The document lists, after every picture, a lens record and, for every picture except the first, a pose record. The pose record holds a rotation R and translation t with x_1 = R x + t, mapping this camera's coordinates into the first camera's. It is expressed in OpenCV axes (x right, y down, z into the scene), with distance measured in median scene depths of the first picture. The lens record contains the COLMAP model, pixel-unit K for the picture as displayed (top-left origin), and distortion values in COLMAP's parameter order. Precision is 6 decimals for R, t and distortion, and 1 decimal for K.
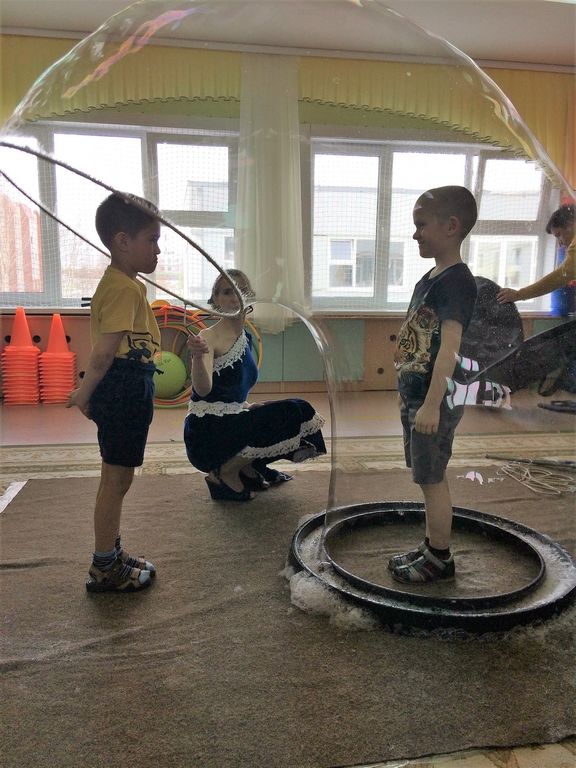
lens RADIAL K [[655.6, 0, 287.8], [0, 655.6, 378.1], [0, 0, 1]] dist [0.136173, -0.197772]
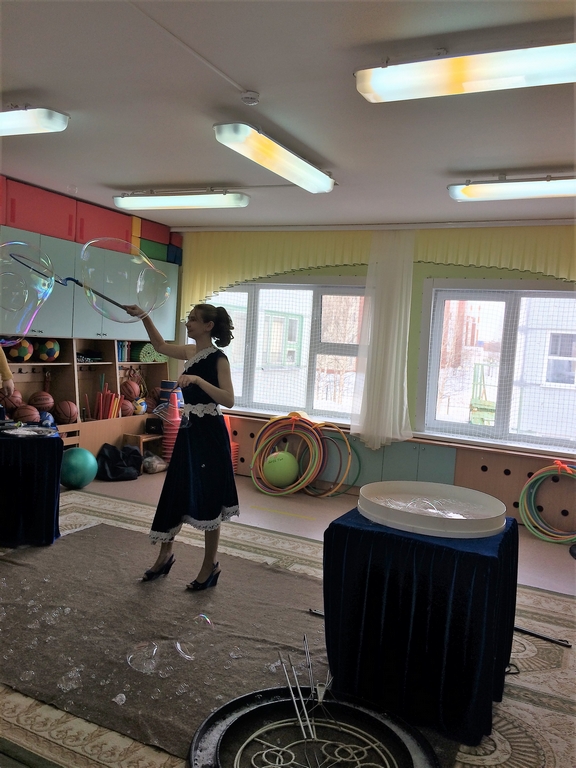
lens RADIAL K [[652.7, 0, 288.3], [0, 652.7, 380.4], [0, 0, 1]] dist [0.122427, -0.190293]
pose [[0.811238, 0.080811, -0.579105, 0.922500], [-0.141136, 0.988182, -0.059814, -0.169675], [0.567427, 0.130255, 0.813056, -0.137765]]
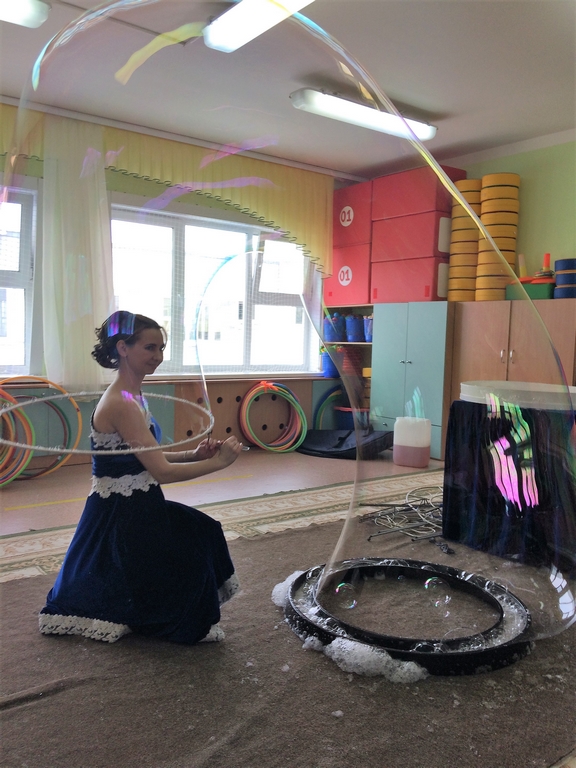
lens RADIAL K [[659.9, 0, 283.5], [0, 659.9, 380.9], [0, 0, 1]] dist [0.064781, 0.000903]
pose [[0.891278, -0.019553, 0.453036, -0.352267], [0.050291, 0.997169, -0.055903, -0.048888], [-0.450660, 0.072609, 0.889738, 0.018878]]
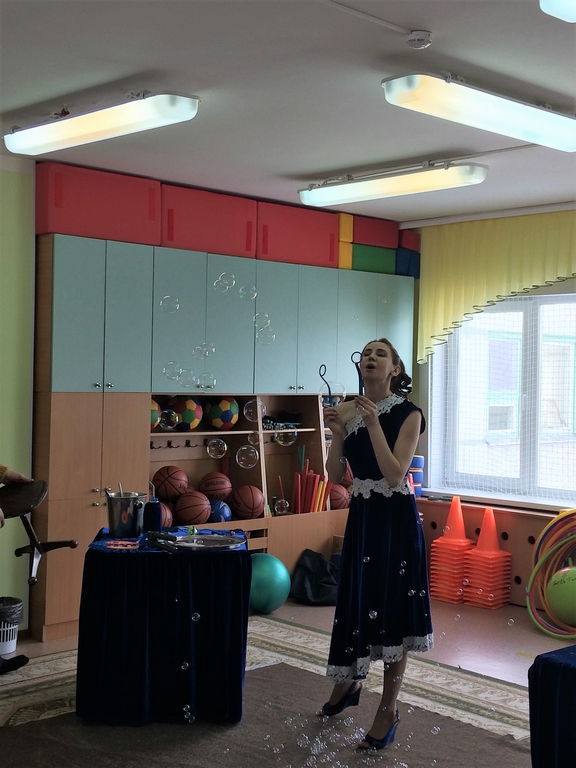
lens RADIAL K [[1072.5, 0, 288.6], [0, 1072.5, 383.9], [0, 0, 1]] dist [0.084839, -0.059525]
pose [[0.558946, 0.007840, -0.829167, 1.148297], [-0.134233, 0.987622, -0.081149, -0.172185], [0.818267, 0.156660, 0.553079, -0.097959]]
